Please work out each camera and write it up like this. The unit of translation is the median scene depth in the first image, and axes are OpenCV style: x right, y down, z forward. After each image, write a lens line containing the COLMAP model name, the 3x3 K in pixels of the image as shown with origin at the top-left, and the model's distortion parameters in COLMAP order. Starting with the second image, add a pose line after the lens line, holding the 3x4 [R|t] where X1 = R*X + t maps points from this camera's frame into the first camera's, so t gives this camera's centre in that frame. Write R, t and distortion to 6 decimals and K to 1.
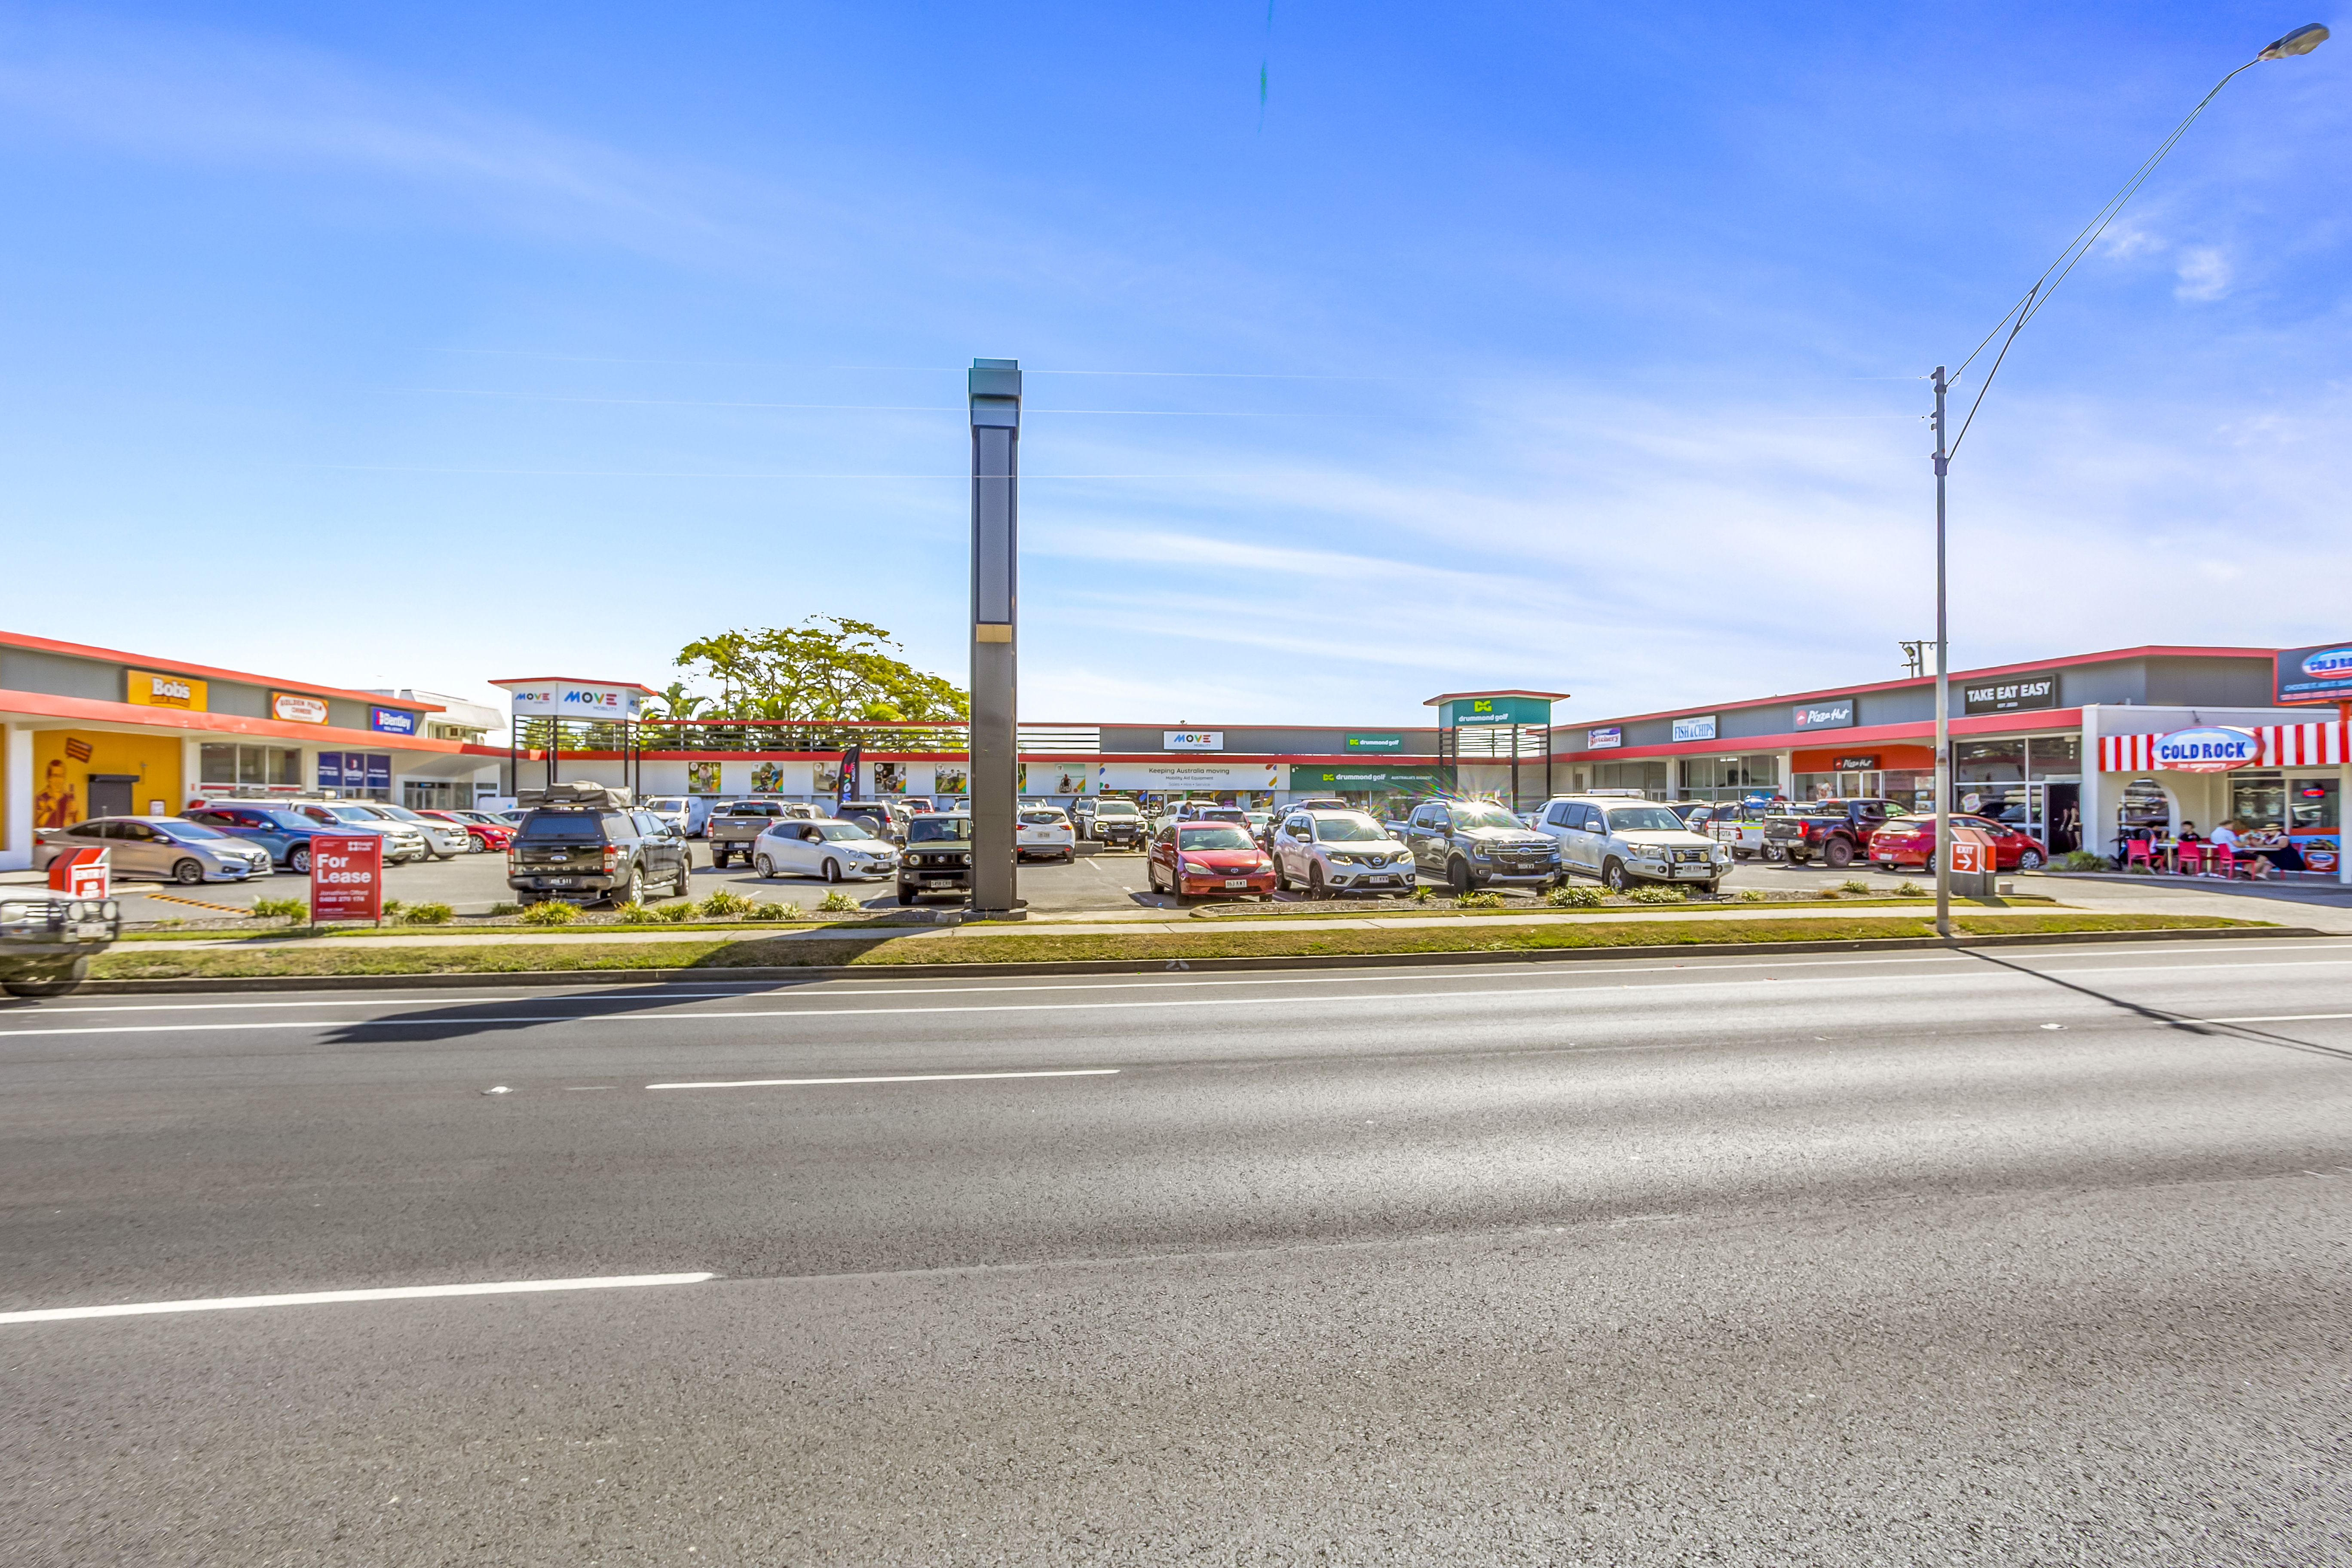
lens RADIAL K [[1110.5, 0, 1176.1], [0, 1110.5, 793.2], [0, 0, 1]] dist [-0.001281, -0.000034]
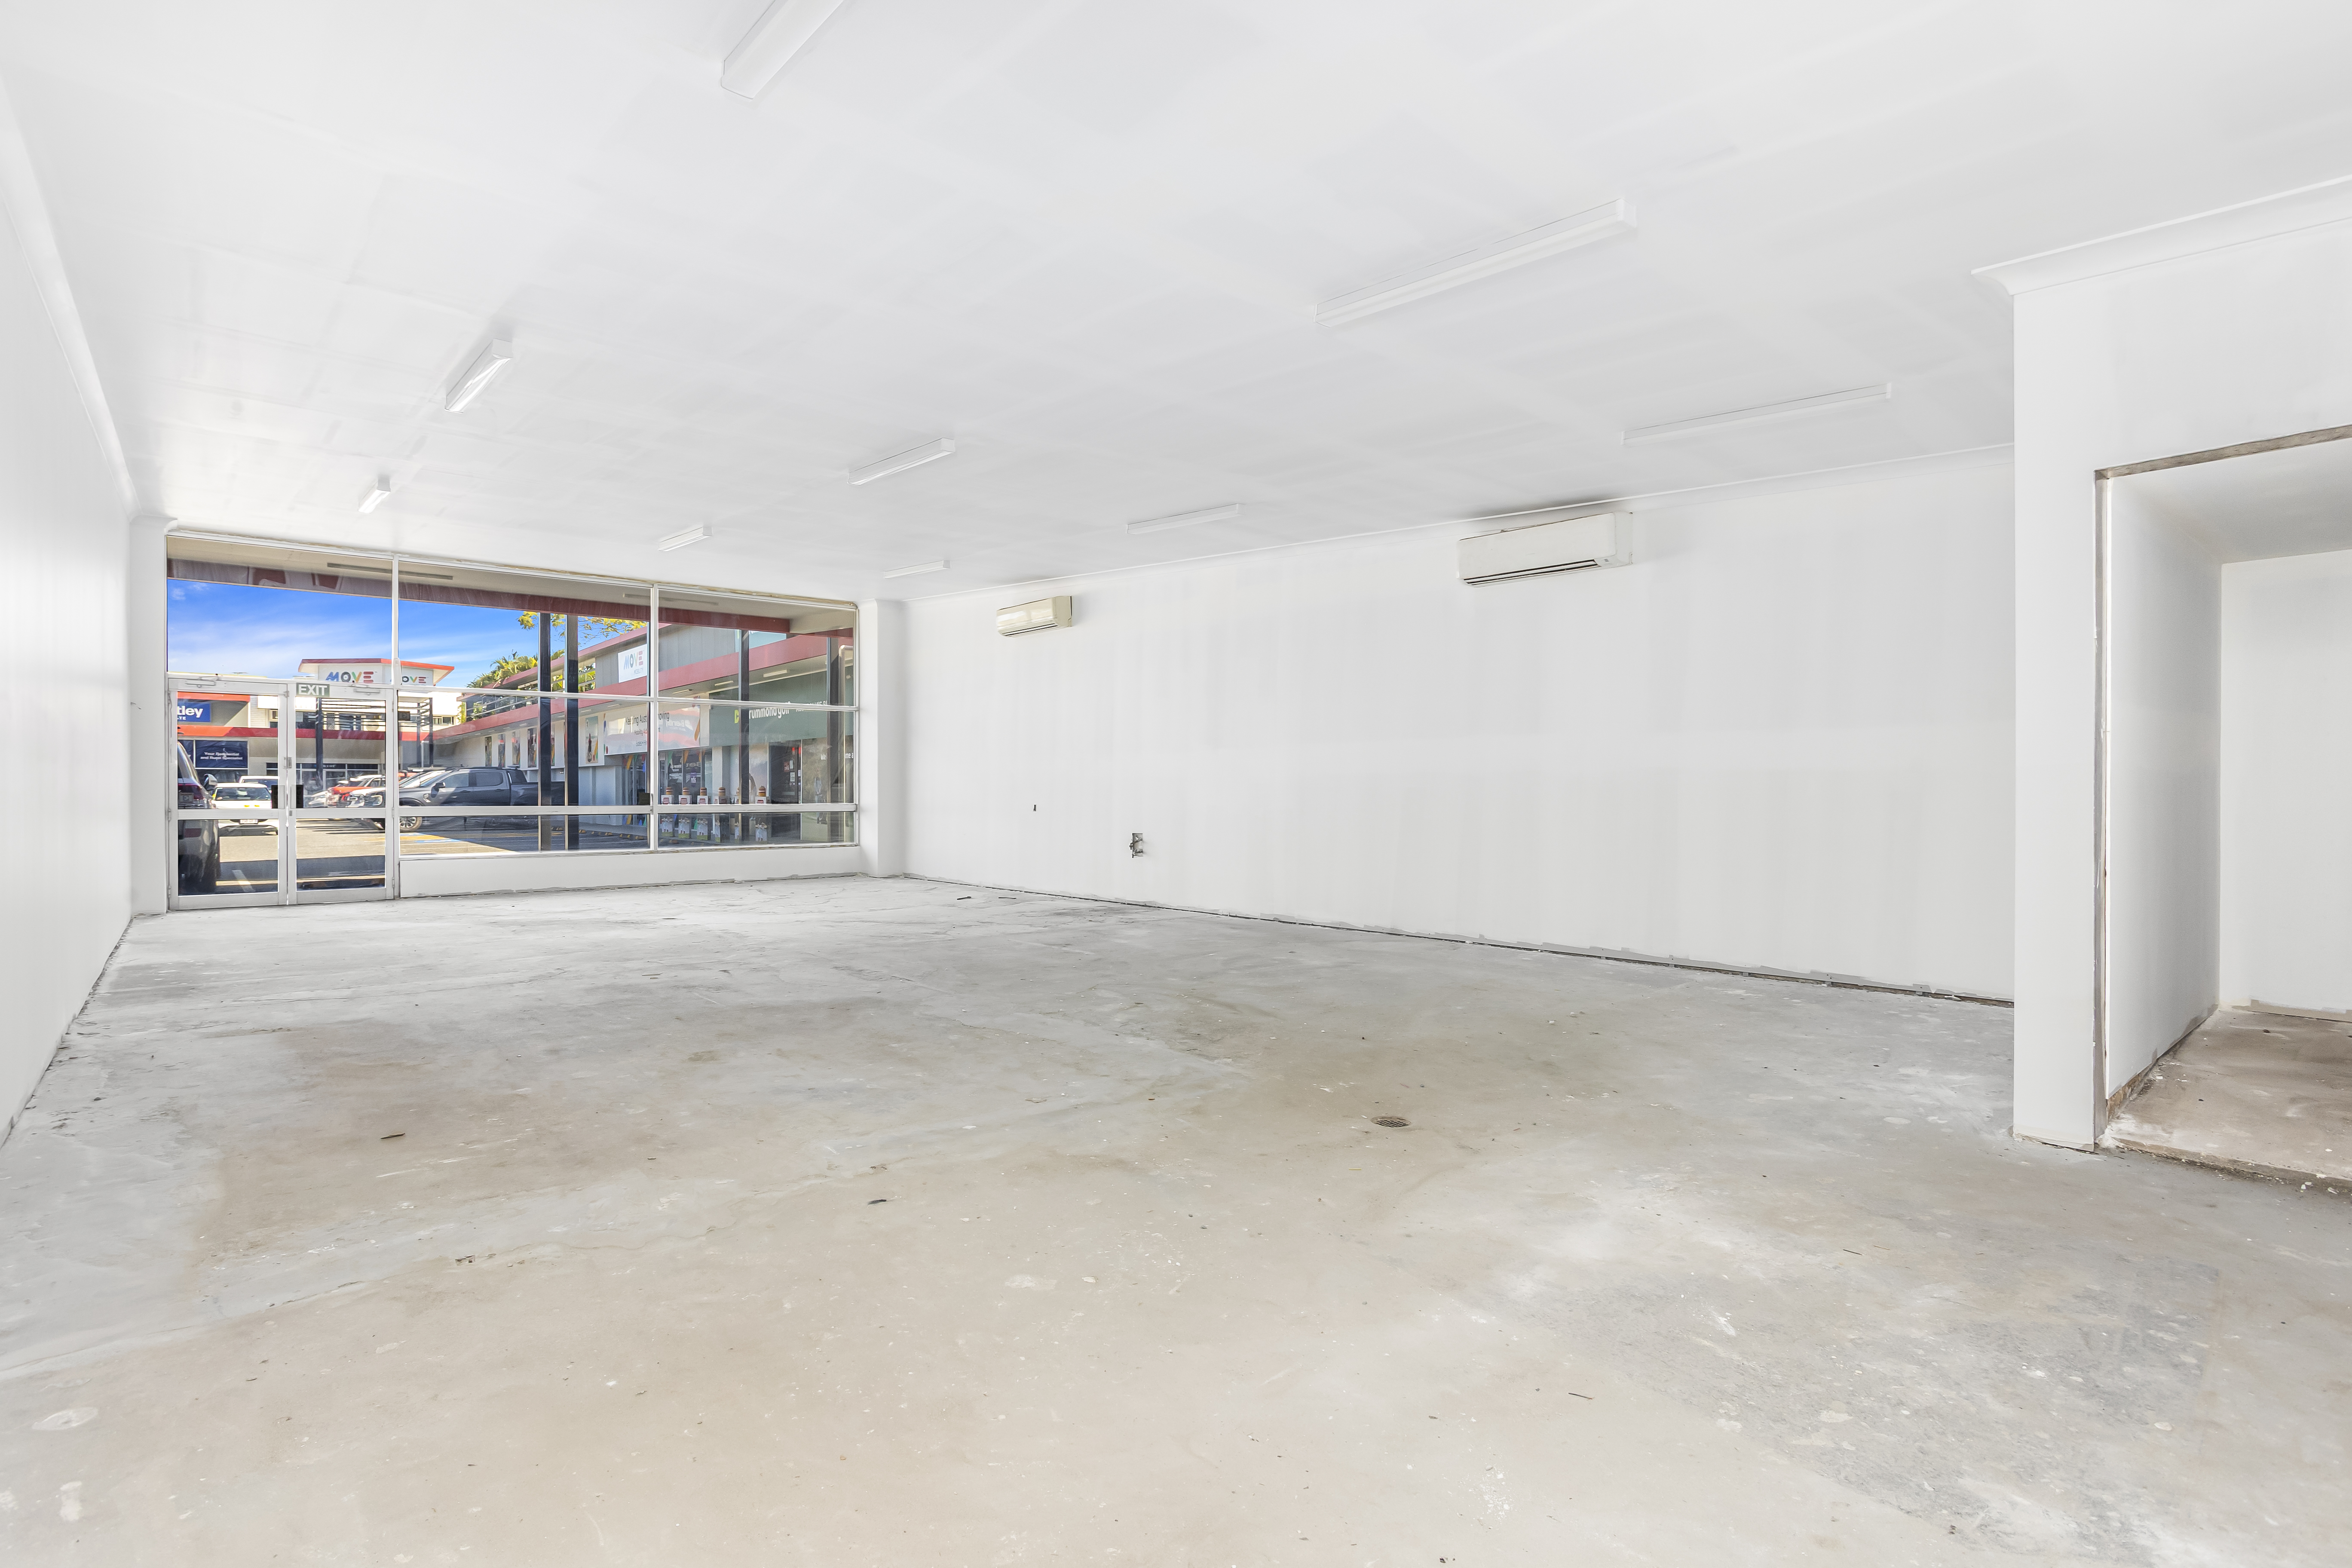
lens RADIAL K [[1110.5, 0, 1175.3], [0, 1110.5, 787.2], [0, 0, 1]] dist [-0.001281, -0.000034]
pose [[0.543374, -0.000578, -0.839491, 0.624214], [0.013727, 0.999872, 0.008197, 0.014198], [0.839379, -0.015978, 0.543312, 0.925814]]
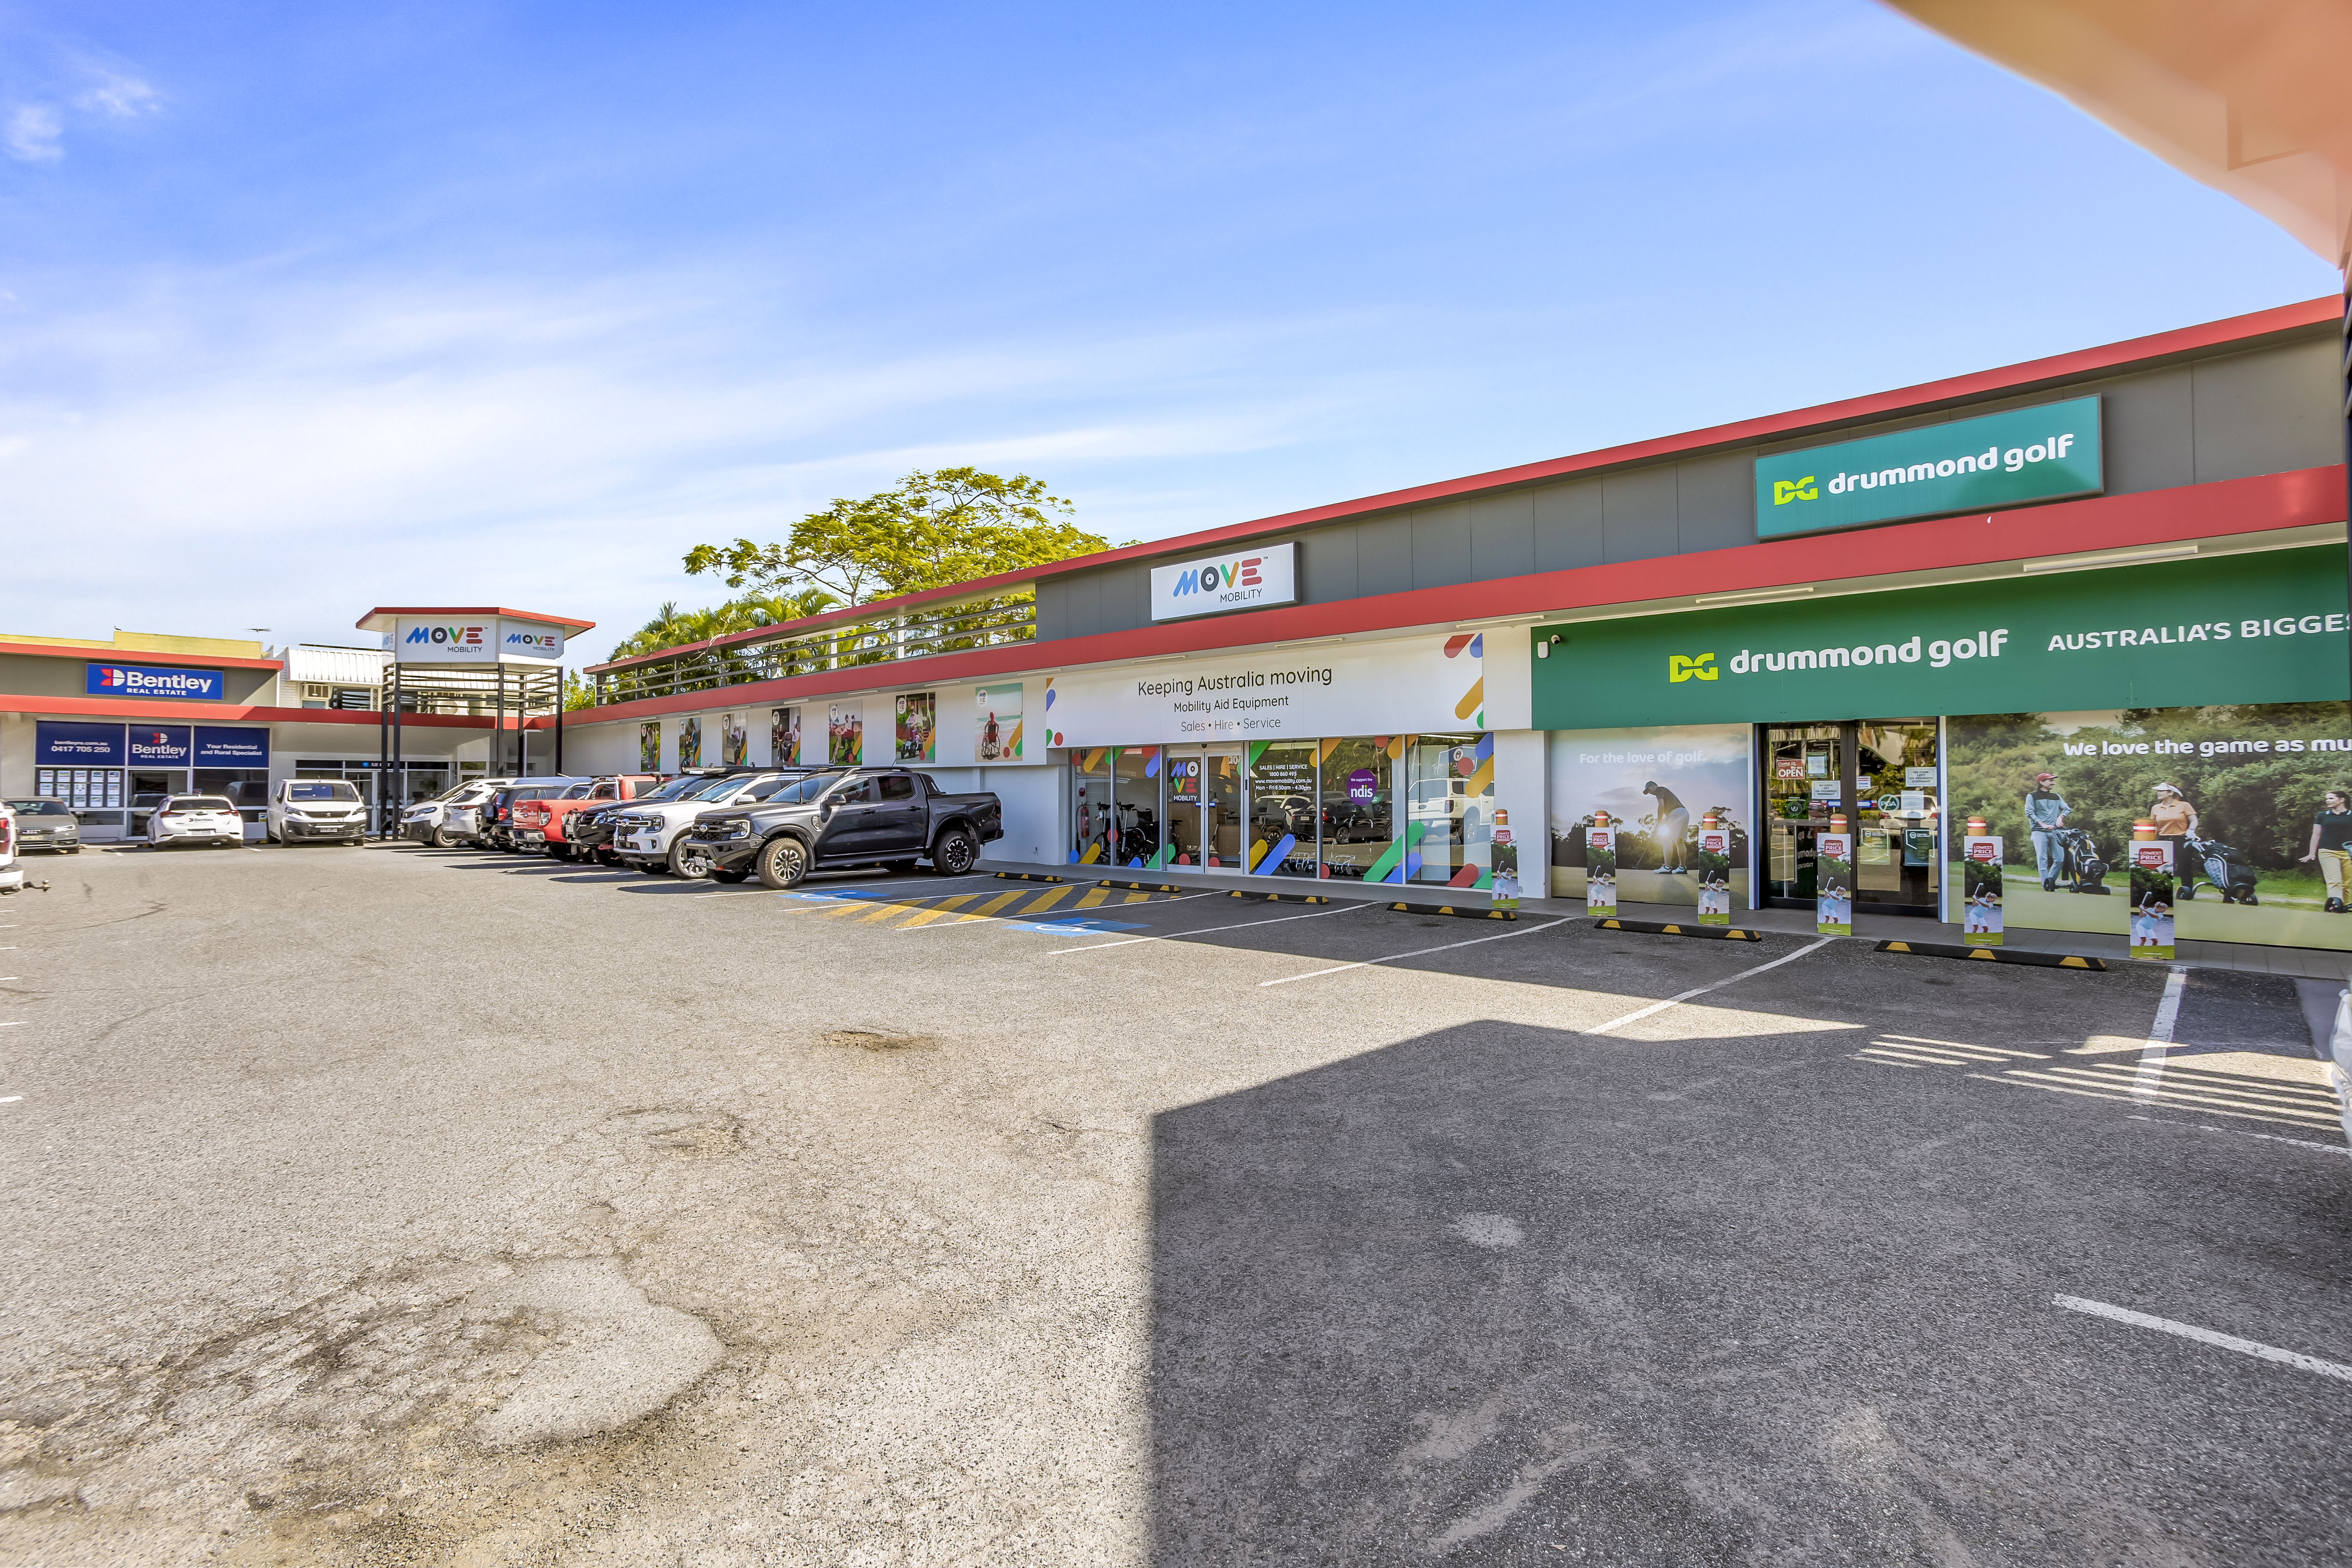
lens RADIAL K [[1110.5, 0, 1177.6], [0, 1110.5, 779.5], [0, 0, 1]] dist [-0.001281, -0.000034]
pose [[0.605850, -0.006532, -0.795552, 0.259503], [0.008515, 0.999962, -0.001726, 0.008186], [0.795533, -0.005728, 0.605883, 0.808723]]
